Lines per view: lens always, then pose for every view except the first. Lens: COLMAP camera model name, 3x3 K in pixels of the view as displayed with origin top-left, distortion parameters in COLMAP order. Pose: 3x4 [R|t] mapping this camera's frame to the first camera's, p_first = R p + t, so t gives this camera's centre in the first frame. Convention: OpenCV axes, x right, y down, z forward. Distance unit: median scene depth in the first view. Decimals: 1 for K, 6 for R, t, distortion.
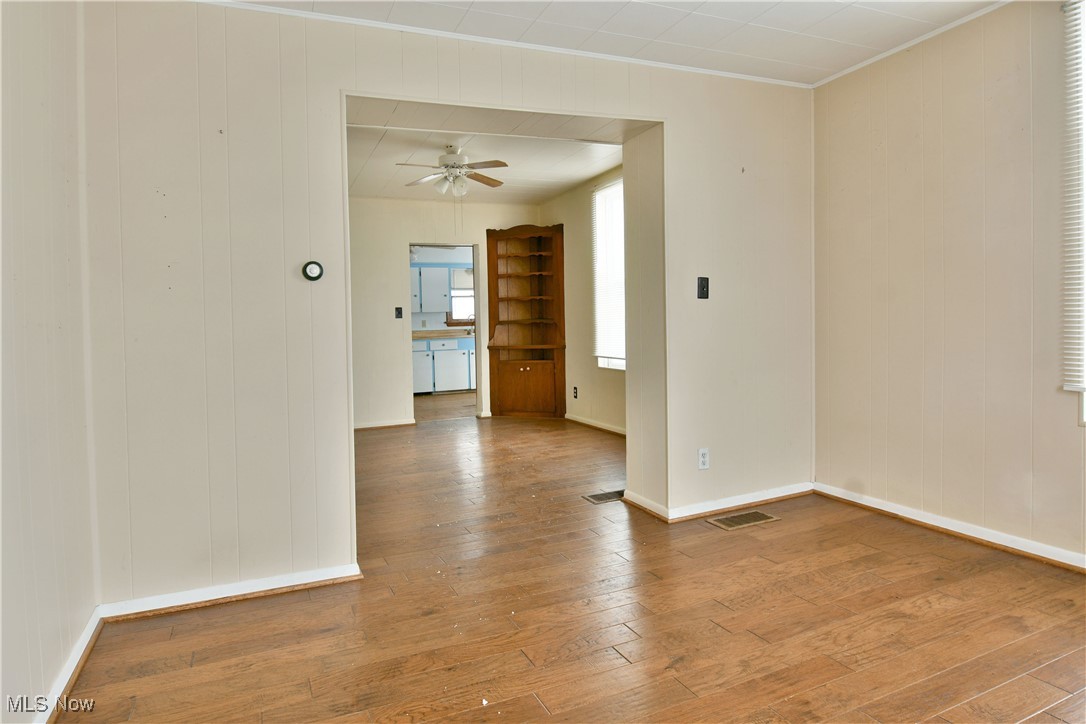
lens RADIAL K [[661.9, 0, 546.5], [0, 661.9, 341.5], [0, 0, 1]] dist [-0.020678, -0.002048]
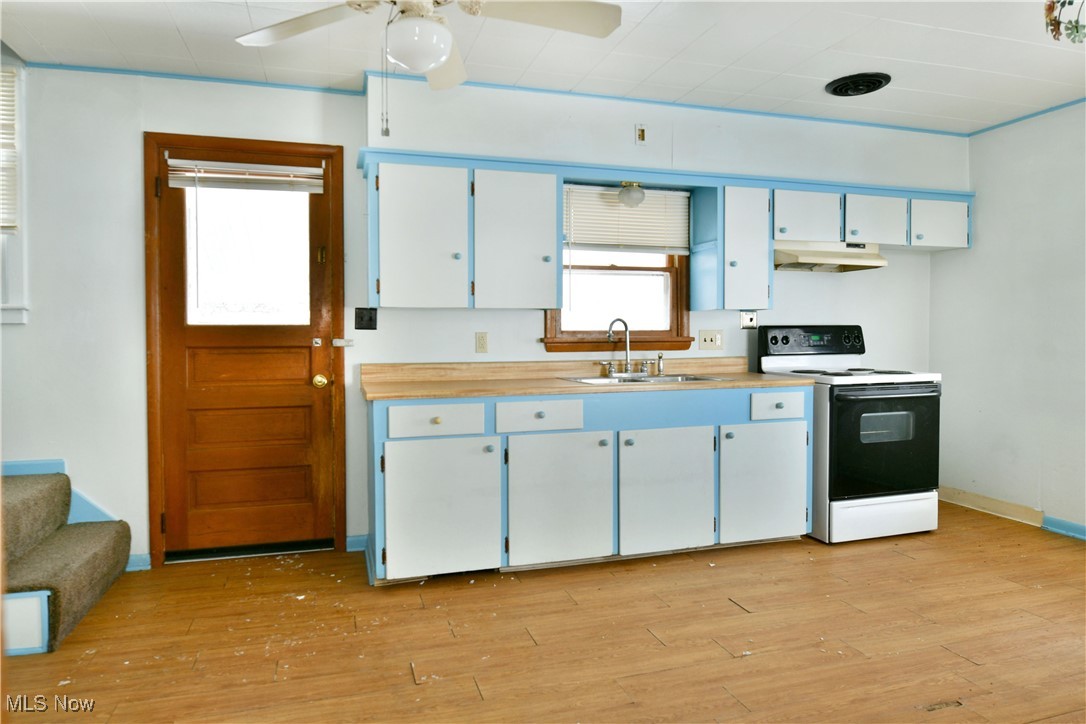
lens RADIAL K [[662.7, 0, 541.4], [0, 662.7, 353.1], [0, 0, 1]] dist [-0.002955, -0.000980]
pose [[0.994025, 0.028113, -0.105466, -0.186006], [-0.028108, 0.999604, 0.001531, -0.036230], [0.105467, 0.001442, 0.994422, 1.047457]]
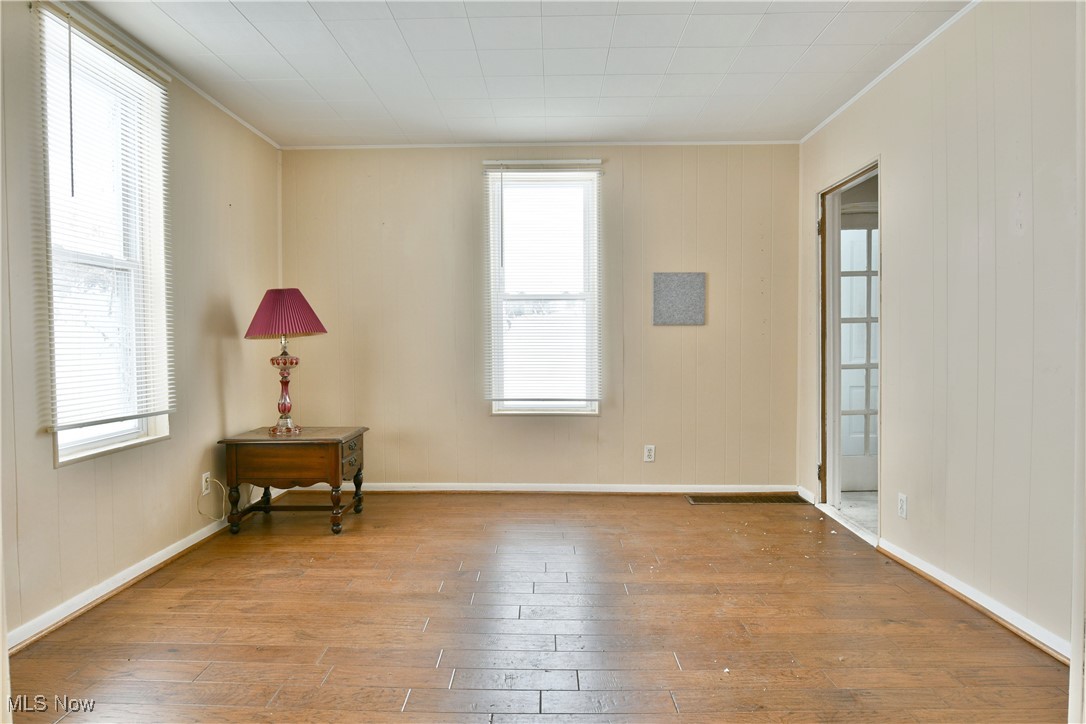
lens RADIAL K [[662.7, 0, 541.4], [0, 662.7, 353.1], [0, 0, 1]] dist [-0.002955, -0.000980]
pose [[-0.909643, 0.028061, 0.414442, -0.074606], [0.044638, 0.998542, 0.030366, -0.011476], [-0.412986, 0.046122, -0.909569, 0.549609]]
